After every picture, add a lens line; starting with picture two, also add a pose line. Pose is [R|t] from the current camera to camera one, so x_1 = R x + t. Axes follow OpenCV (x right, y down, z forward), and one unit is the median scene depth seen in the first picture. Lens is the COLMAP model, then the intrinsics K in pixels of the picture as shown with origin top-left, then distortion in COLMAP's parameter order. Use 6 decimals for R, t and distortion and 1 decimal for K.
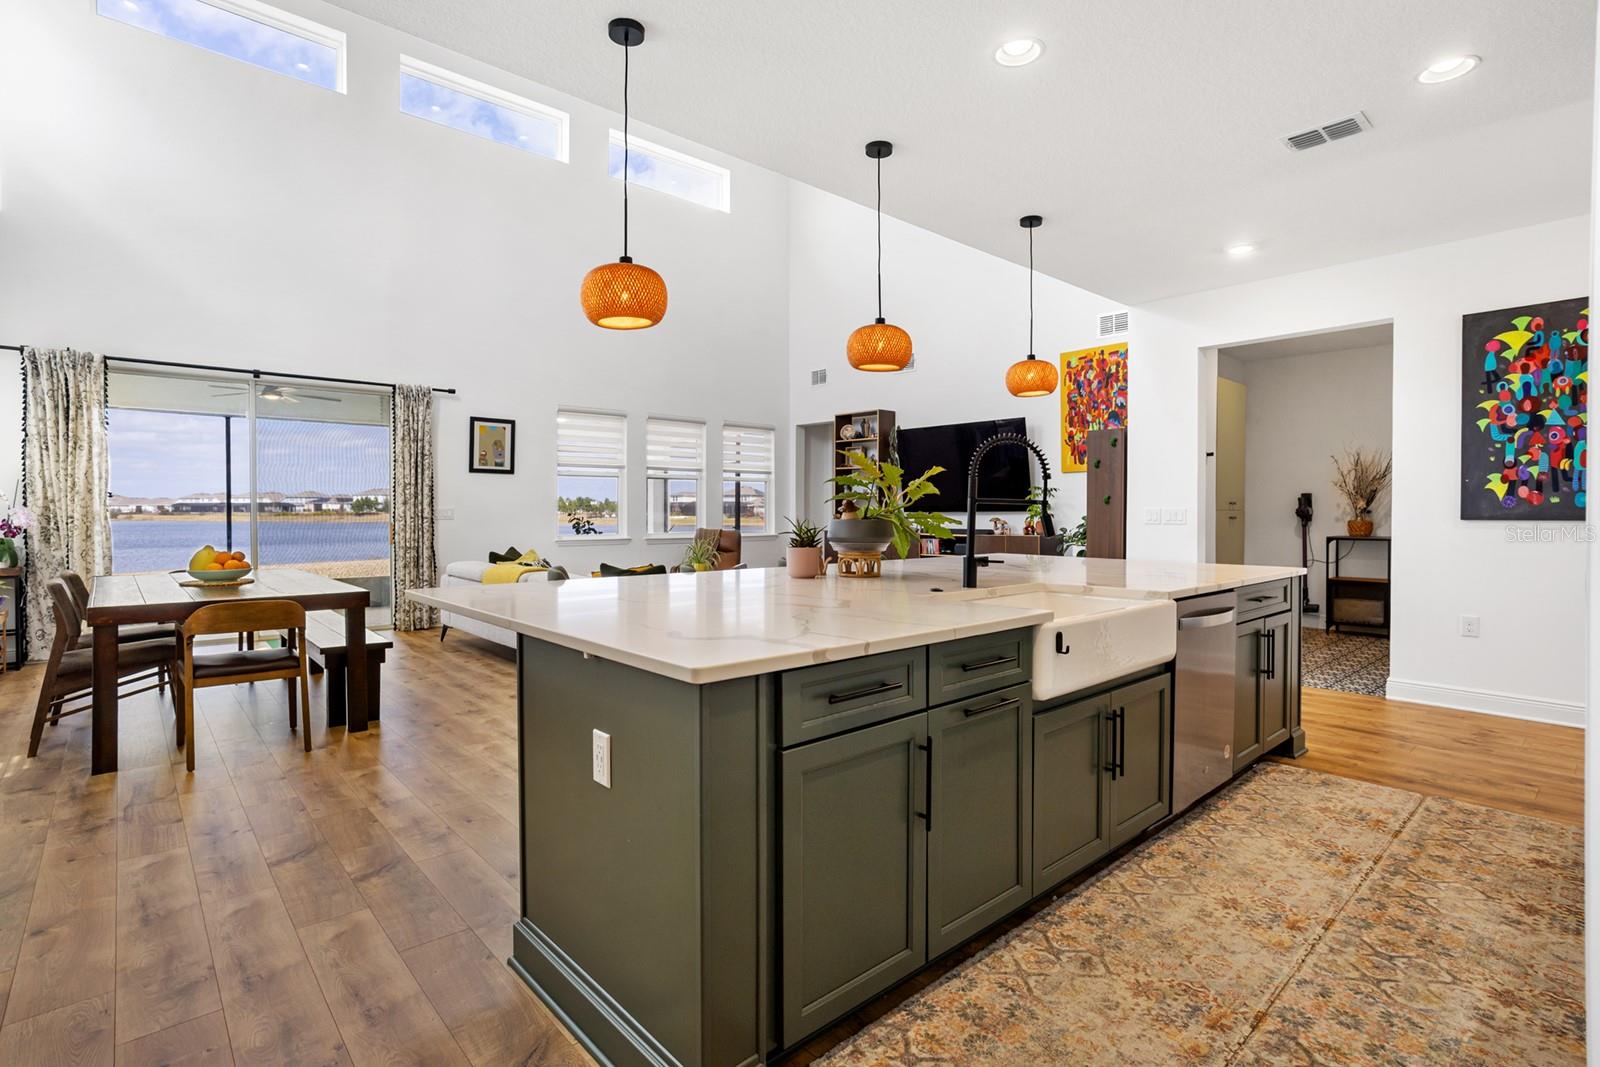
lens RADIAL K [[782.0, 0, 795.8], [0, 782.0, 523.7], [0, 0, 1]] dist [-0.048827, 0.027189]
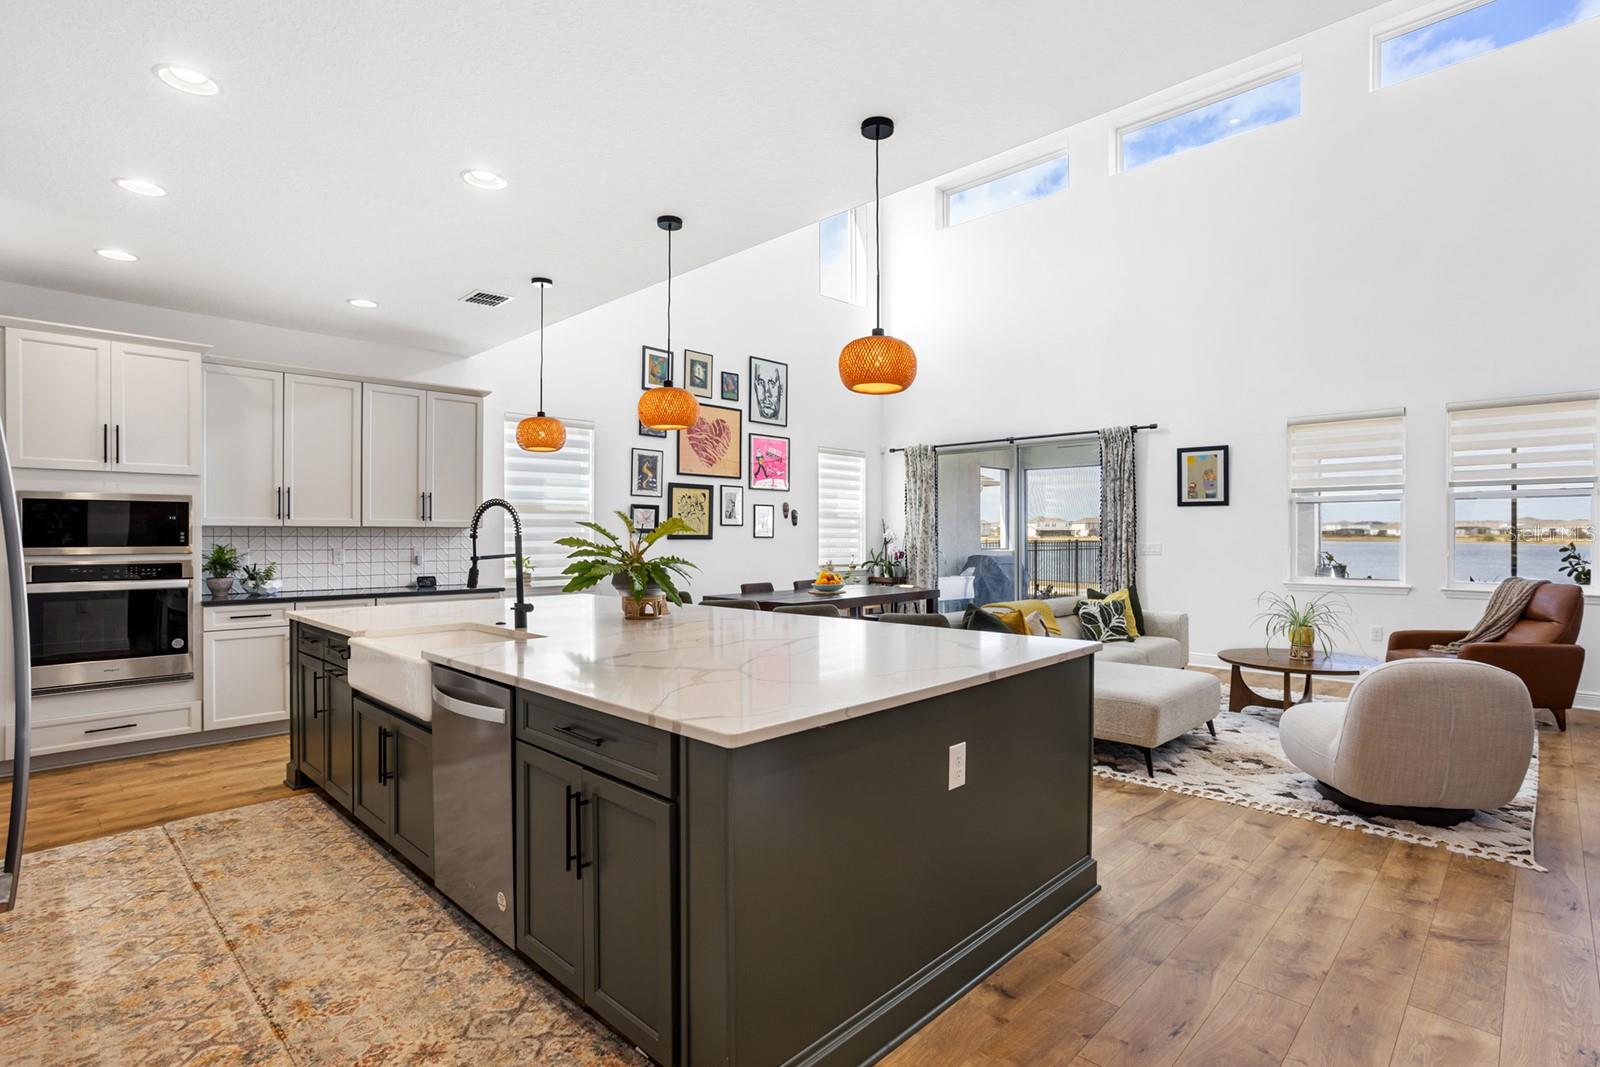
lens RADIAL K [[782.0, 0, 804.2], [0, 782.0, 529.5], [0, 0, 1]] dist [-0.048827, 0.027189]
pose [[0.070168, -0.008279, -0.997501, 0.701561], [-0.013782, 0.999862, -0.009269, -0.030861], [0.997440, 0.014398, 0.070044, 0.654730]]
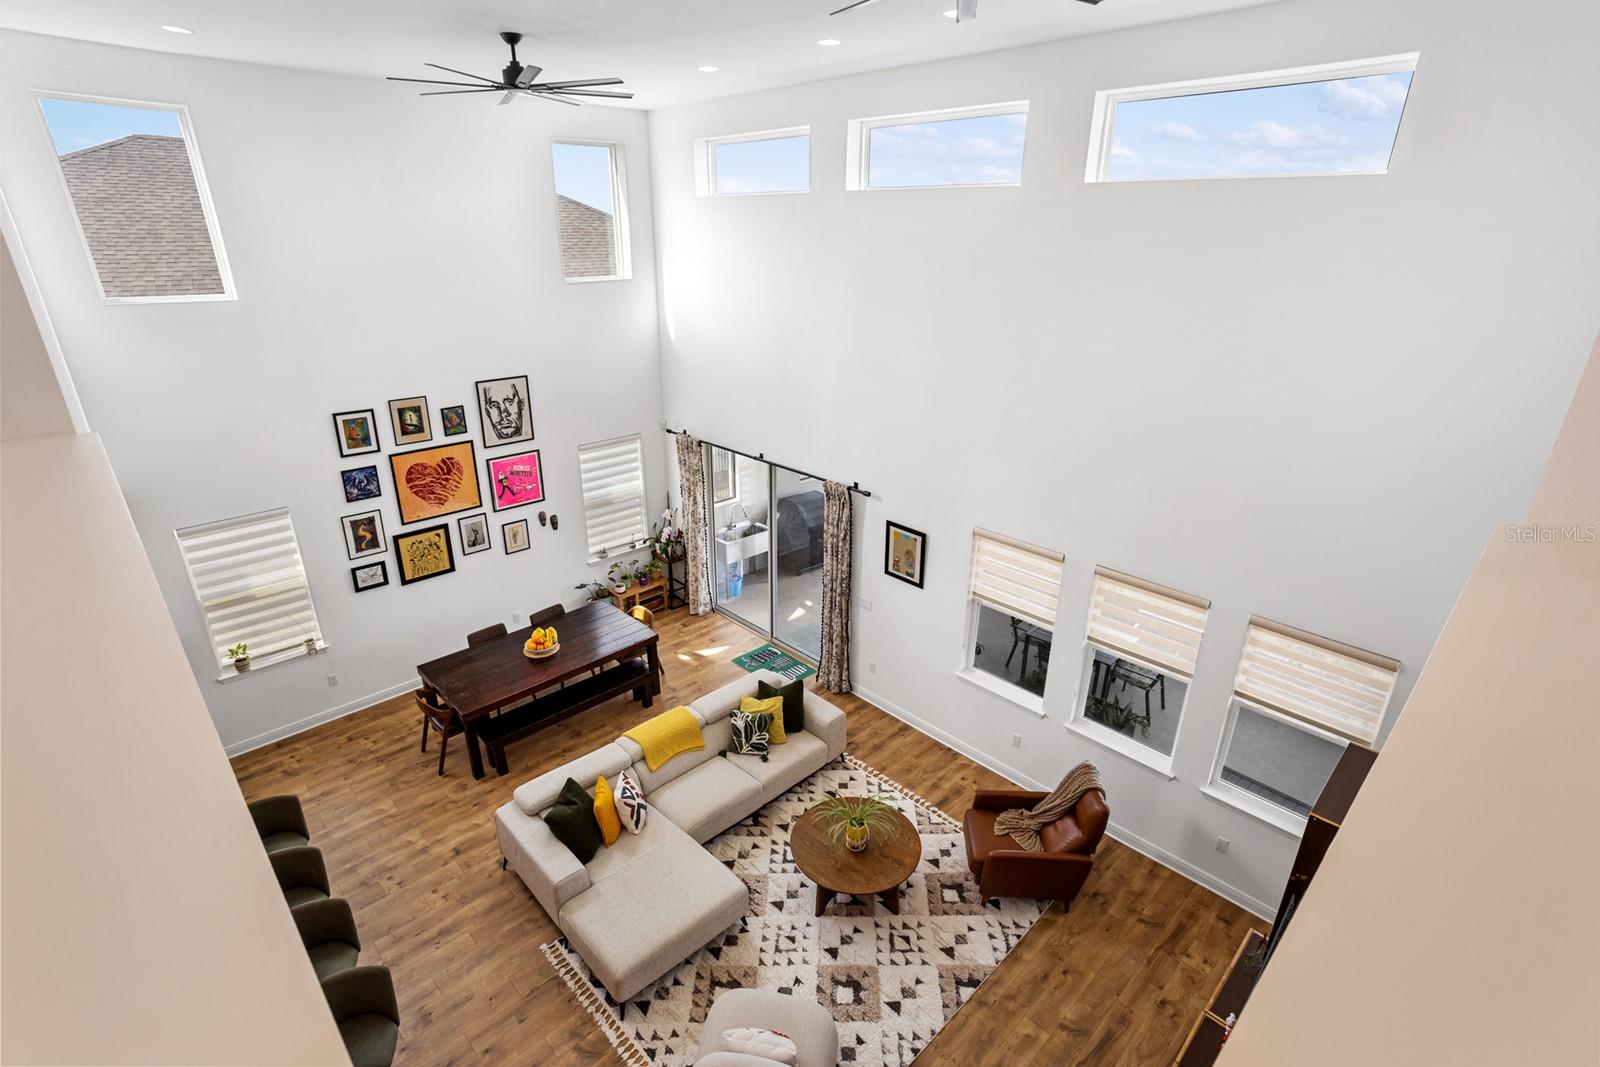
lens RADIAL K [[782.0, 0, 795.2], [0, 782.0, 524.3], [0, 0, 1]] dist [-0.048827, 0.027189]
pose [[0.036805, 0.358448, -0.932824, 0.639866], [-0.017430, 0.933545, 0.358037, -0.653009], [0.999170, 0.003081, 0.040607, 1.180286]]
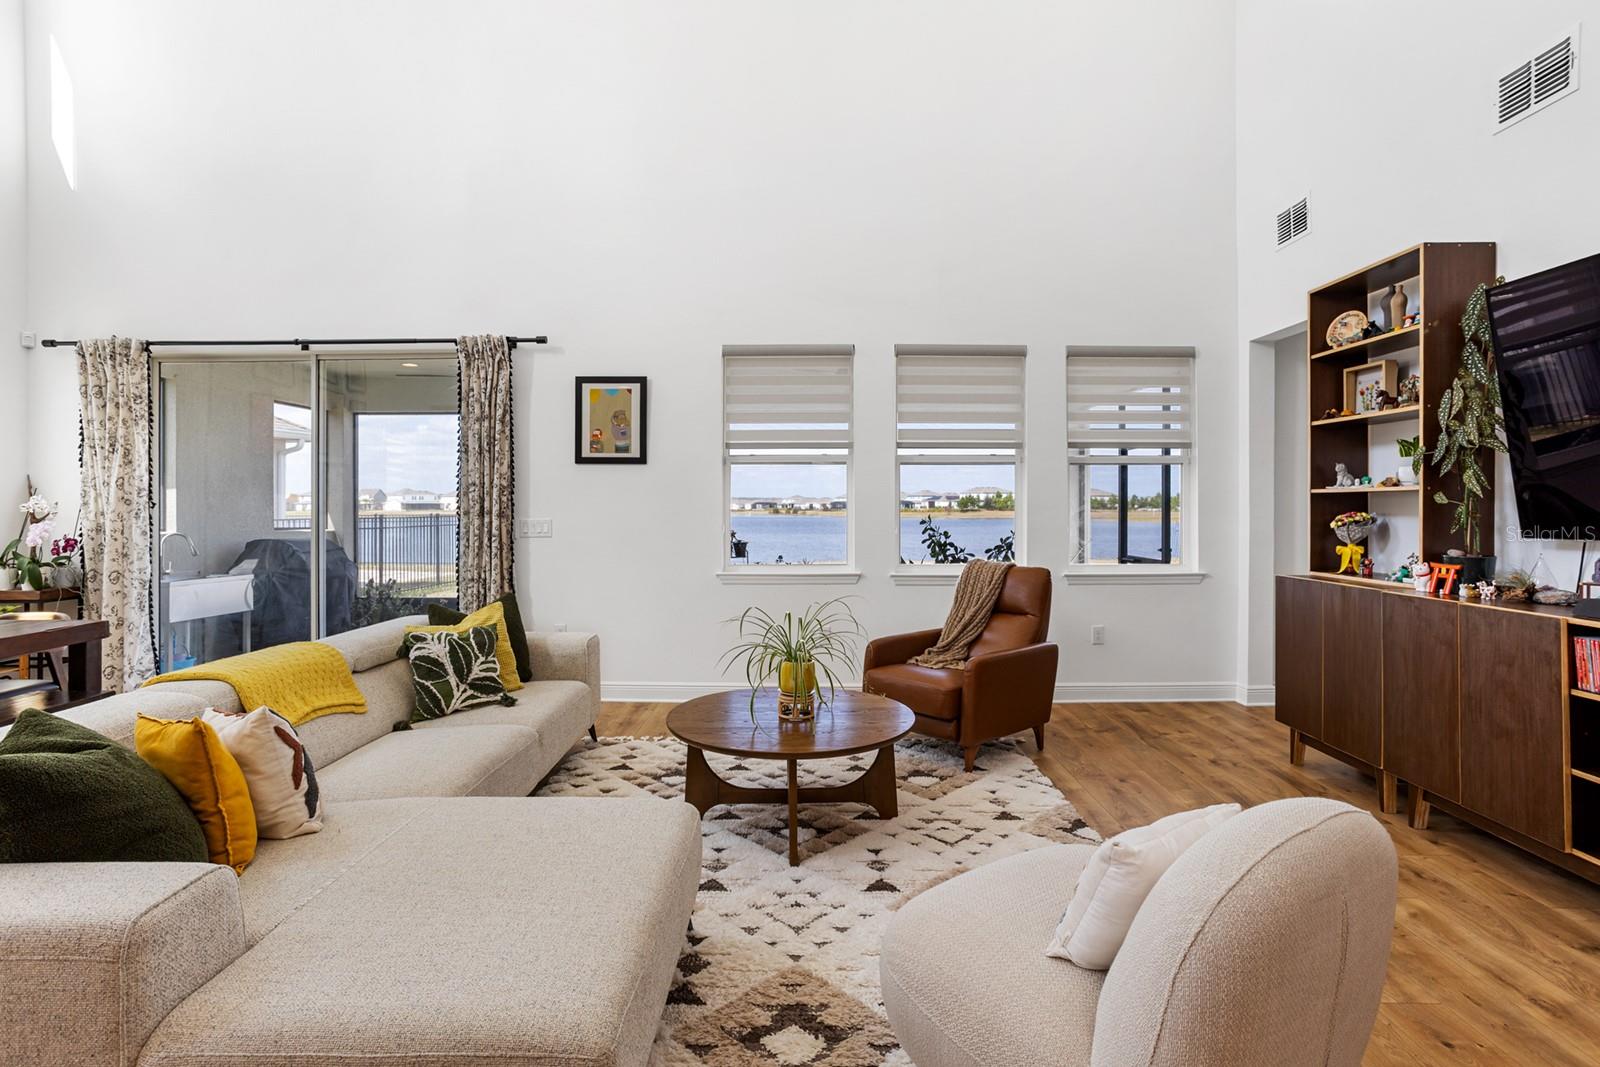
lens RADIAL K [[782.0, 0, 801.4], [0, 782.0, 509.3], [0, 0, 1]] dist [-0.048827, 0.027189]
pose [[0.742999, -0.000203, -0.669293, 0.206998], [-0.008980, 0.999907, -0.010273, -0.033109], [0.669233, 0.013643, 0.742928, 0.899741]]
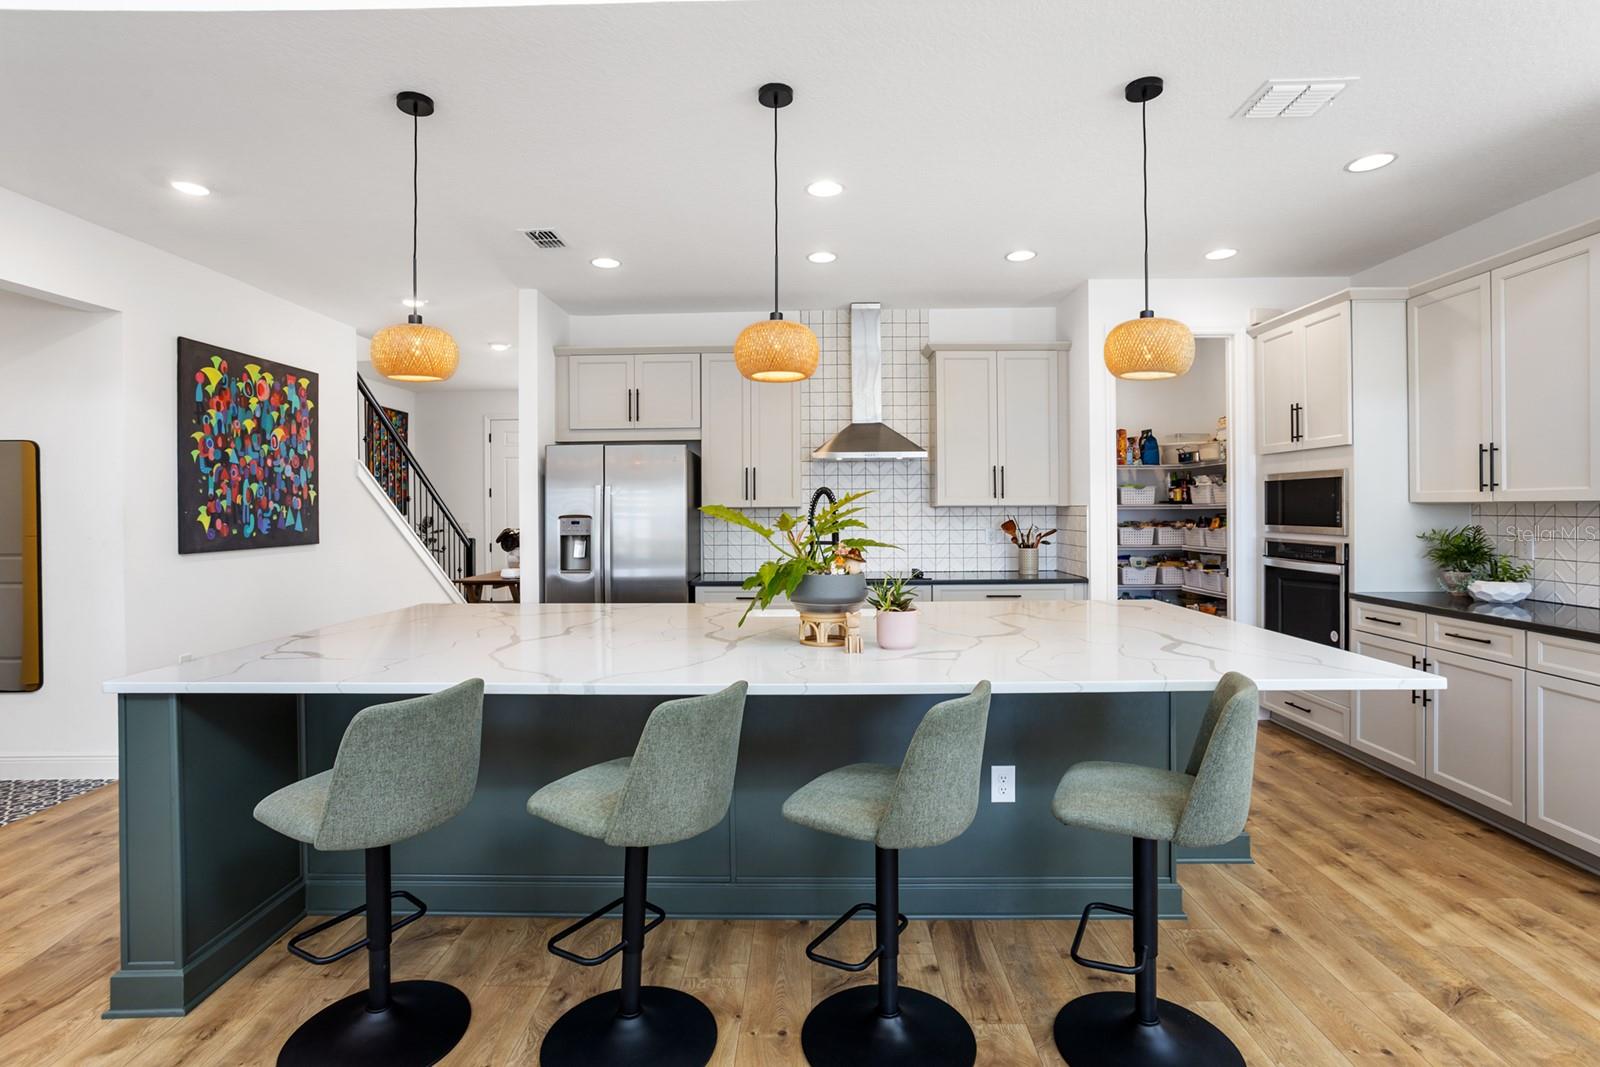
lens RADIAL K [[782.0, 0, 802.1], [0, 782.0, 503.3], [0, 0, 1]] dist [-0.048827, 0.027189]
pose [[-0.730783, 0.008403, 0.682558, -0.257711], [0.017865, 0.999817, 0.006819, -0.047037], [-0.682376, 0.017177, -0.730800, 0.913080]]
